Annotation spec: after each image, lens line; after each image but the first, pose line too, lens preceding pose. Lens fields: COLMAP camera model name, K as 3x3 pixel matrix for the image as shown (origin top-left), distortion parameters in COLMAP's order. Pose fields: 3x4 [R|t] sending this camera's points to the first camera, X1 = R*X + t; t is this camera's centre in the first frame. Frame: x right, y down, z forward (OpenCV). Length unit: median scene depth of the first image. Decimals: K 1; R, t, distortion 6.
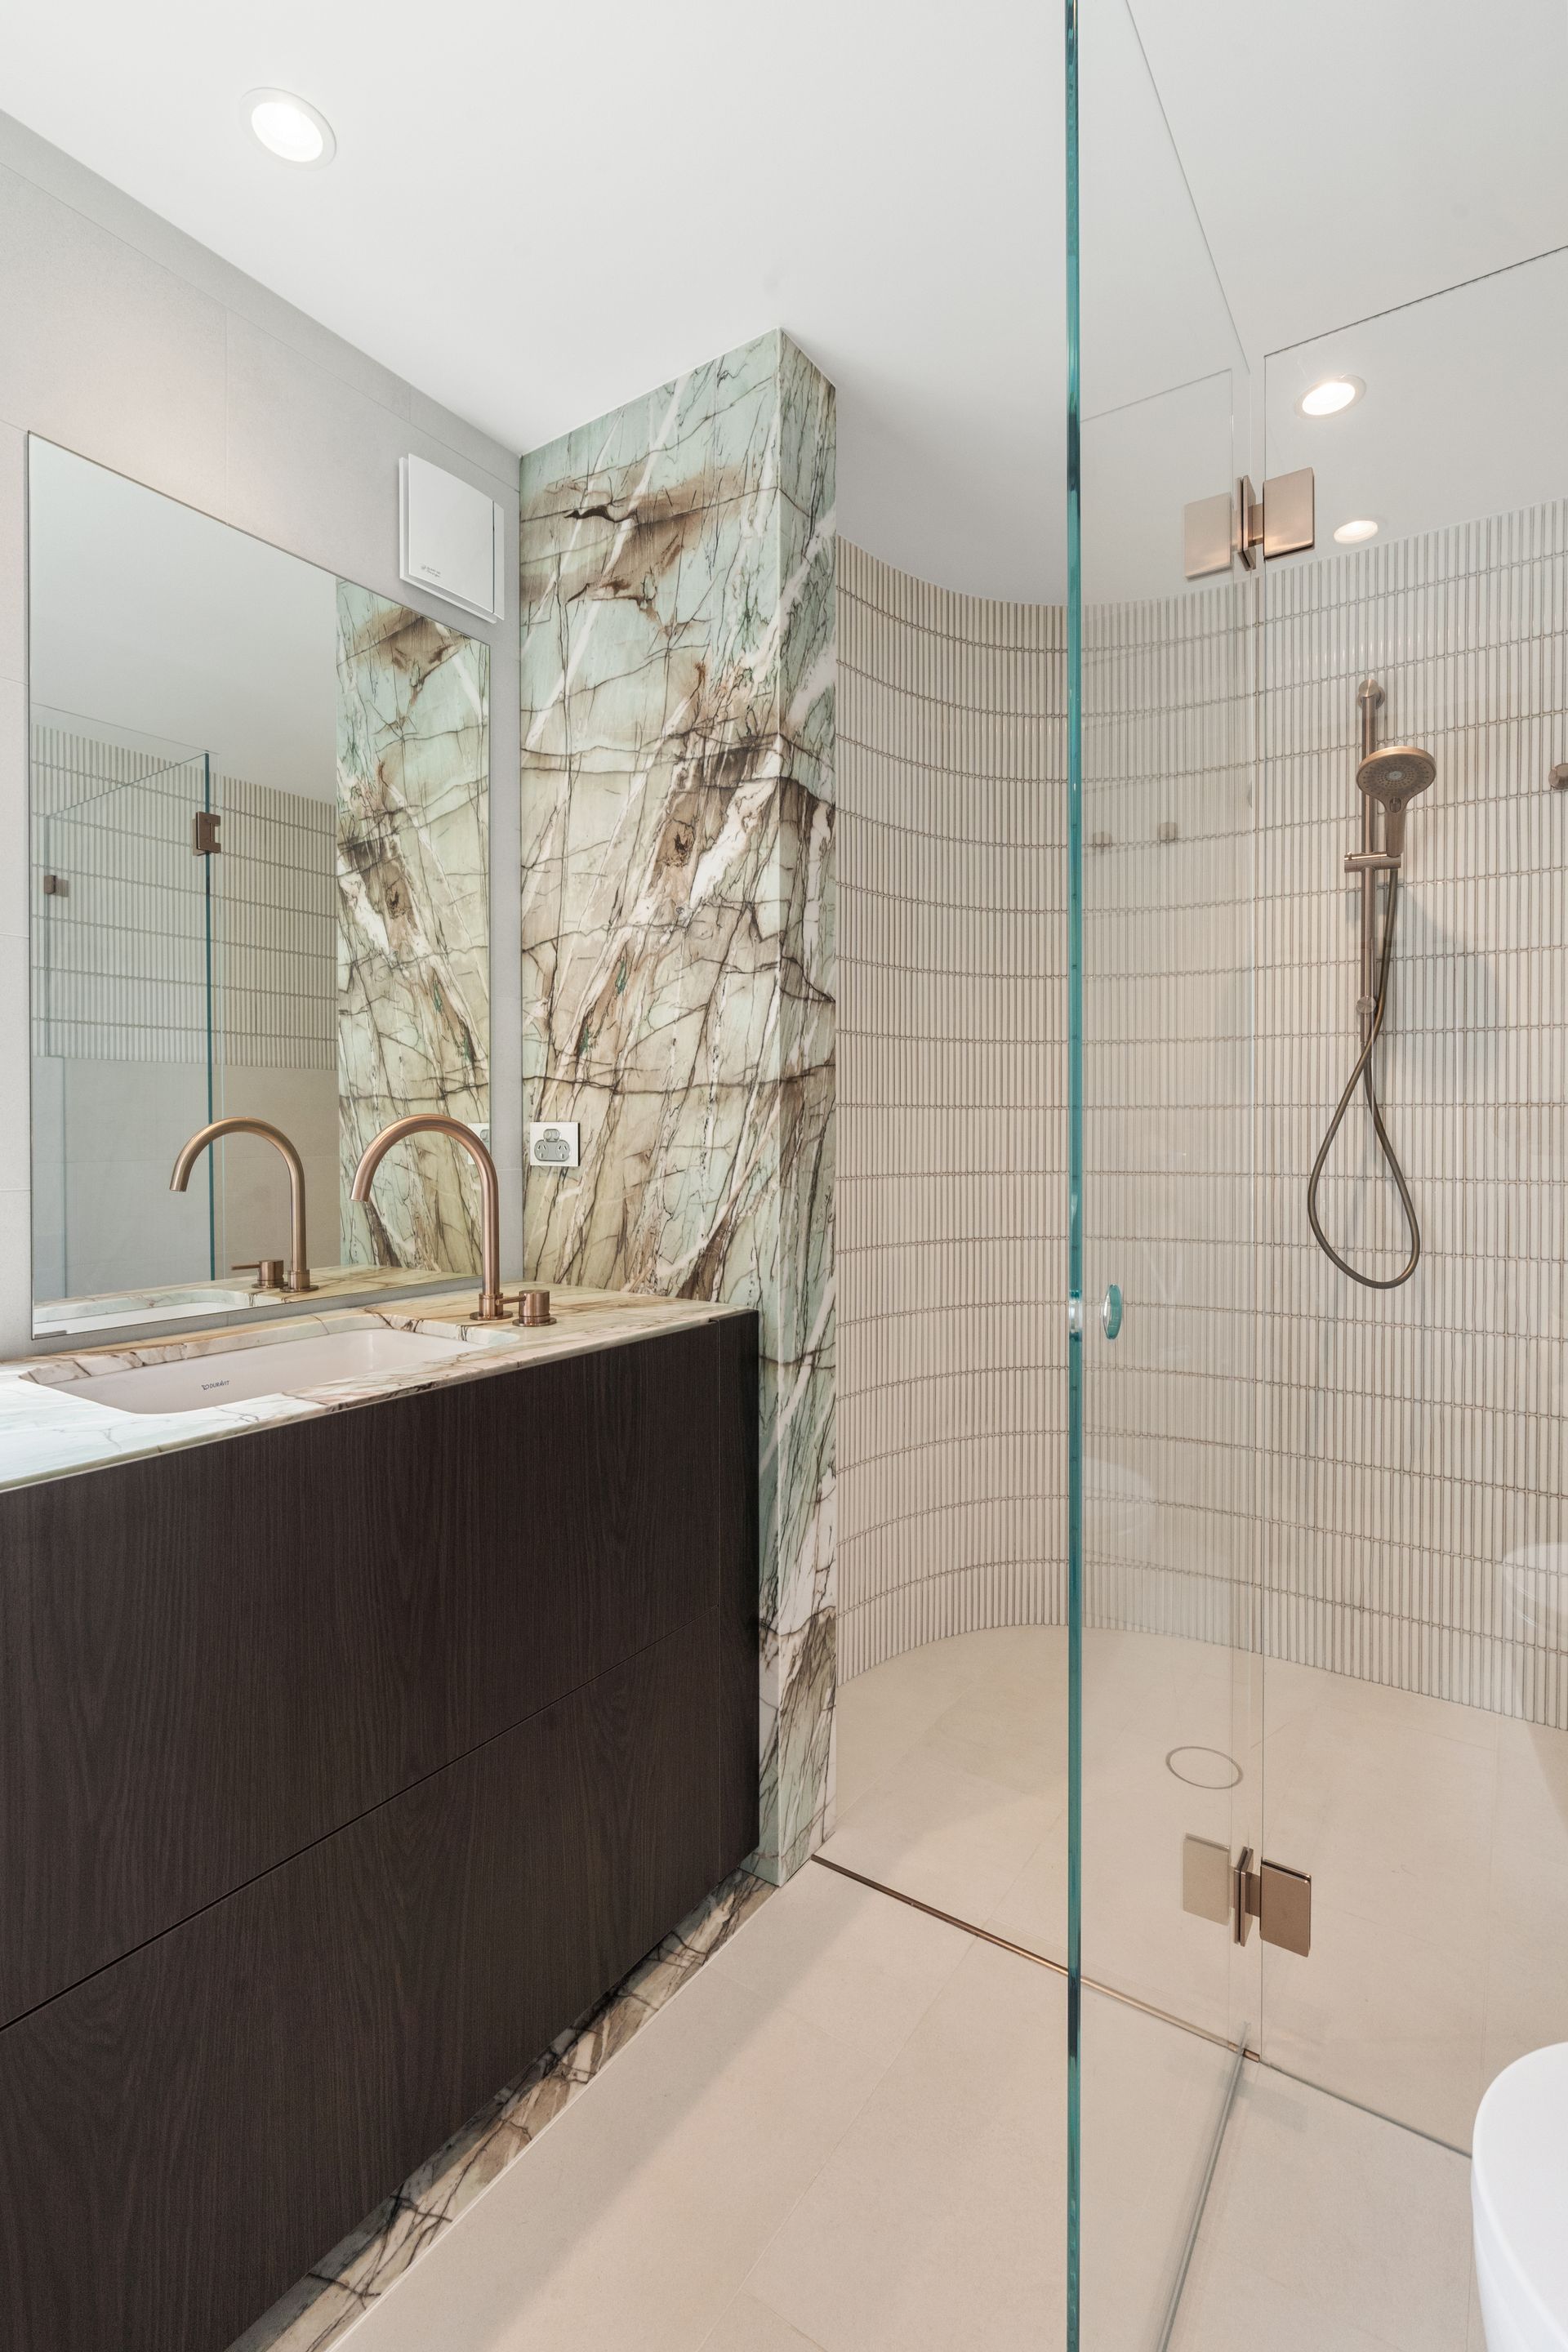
lens RADIAL K [[1070.0, 0, 788.9], [0, 1070.0, 1131.7], [0, 0, 1]] dist [-0.009906, 0.001969]
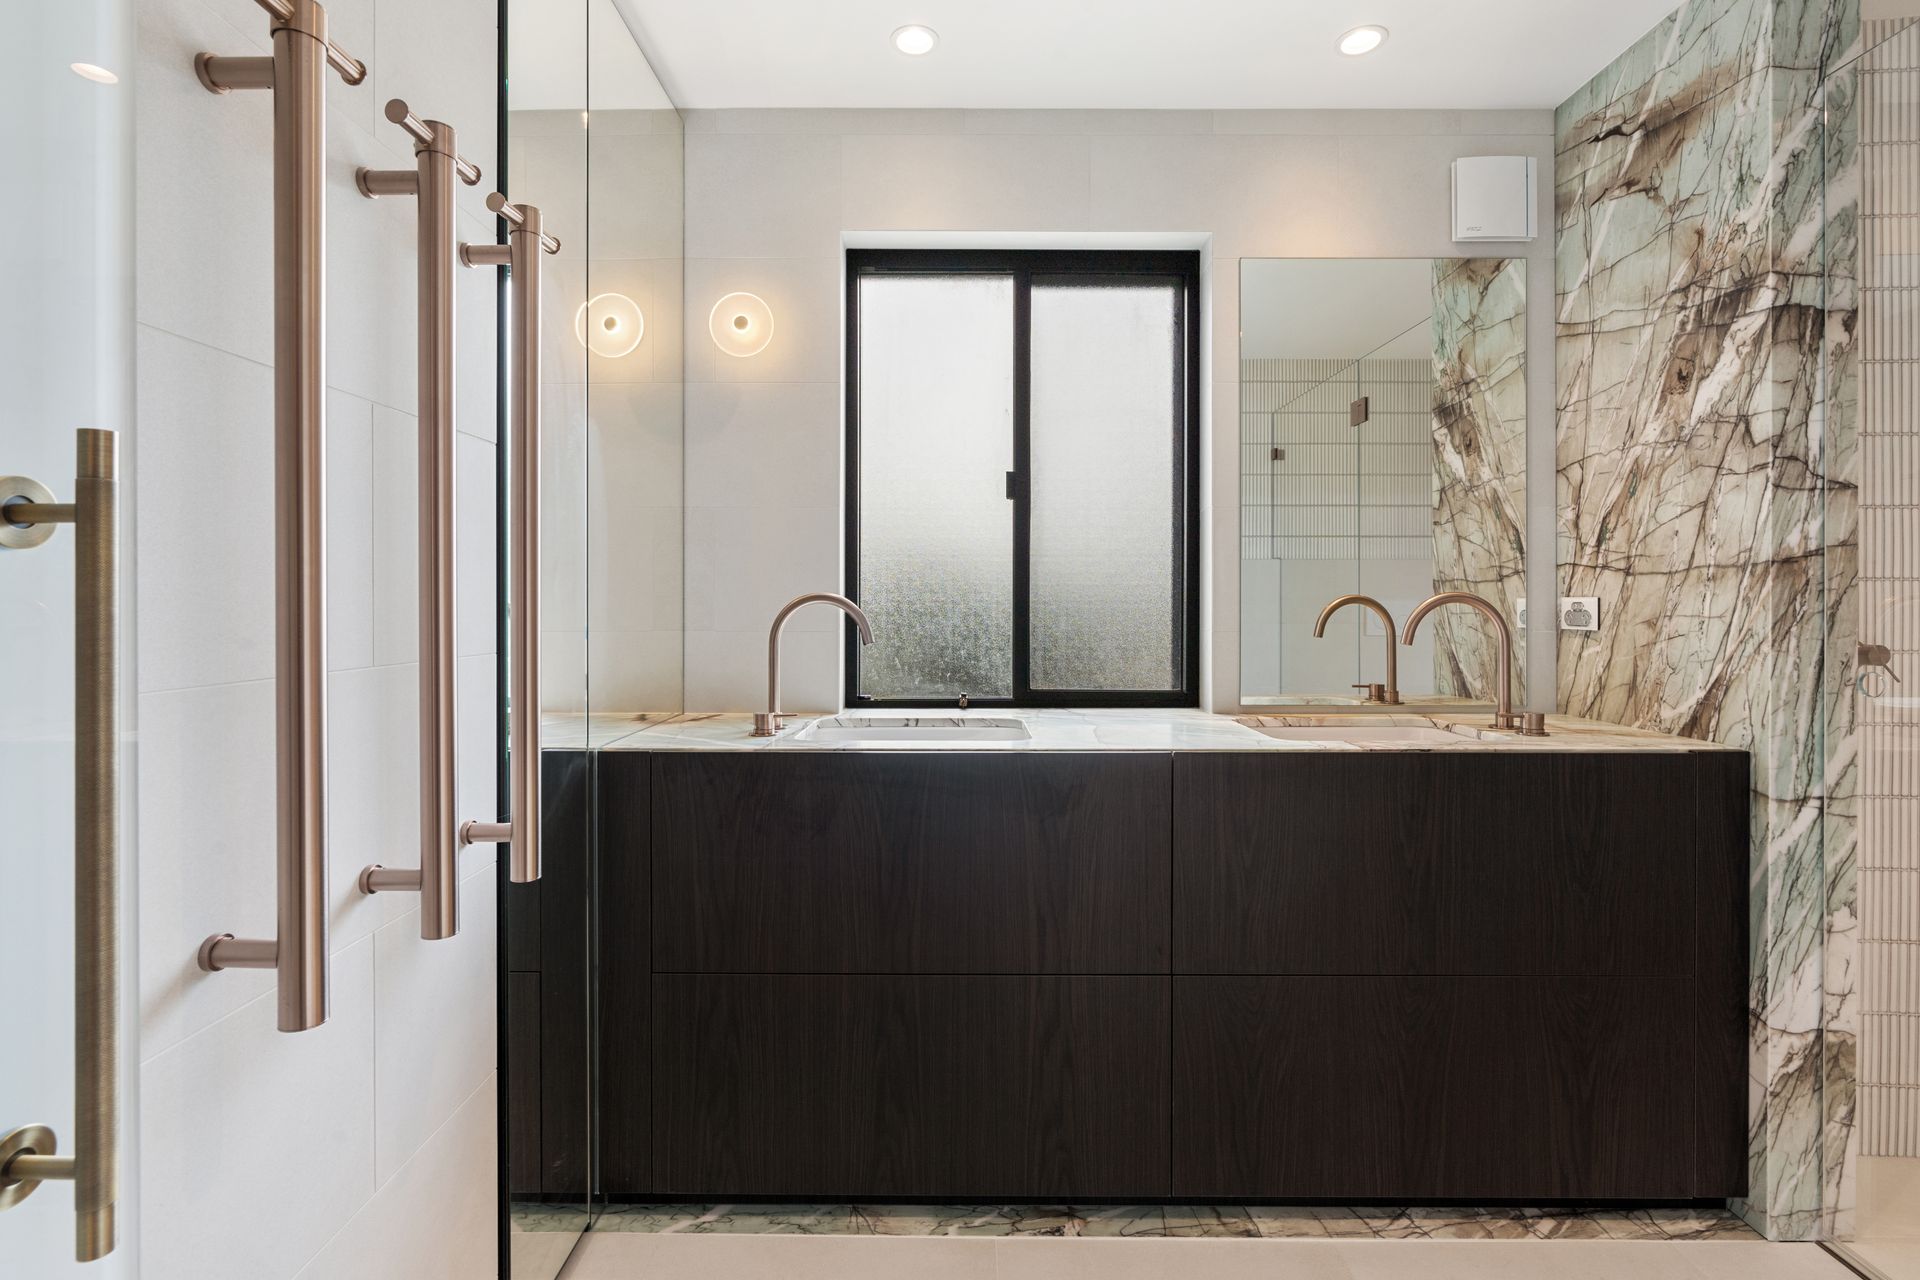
lens RADIAL K [[873.5, 0, 950.1], [0, 873.5, 604.2], [0, 0, 1]] dist [-0.009906, 0.001969]
pose [[0.550539, 0.002984, -0.834804, 0.283081], [-0.005902, 0.999983, -0.000318, 0.005601], [0.834789, 0.005102, 0.550547, -0.286465]]
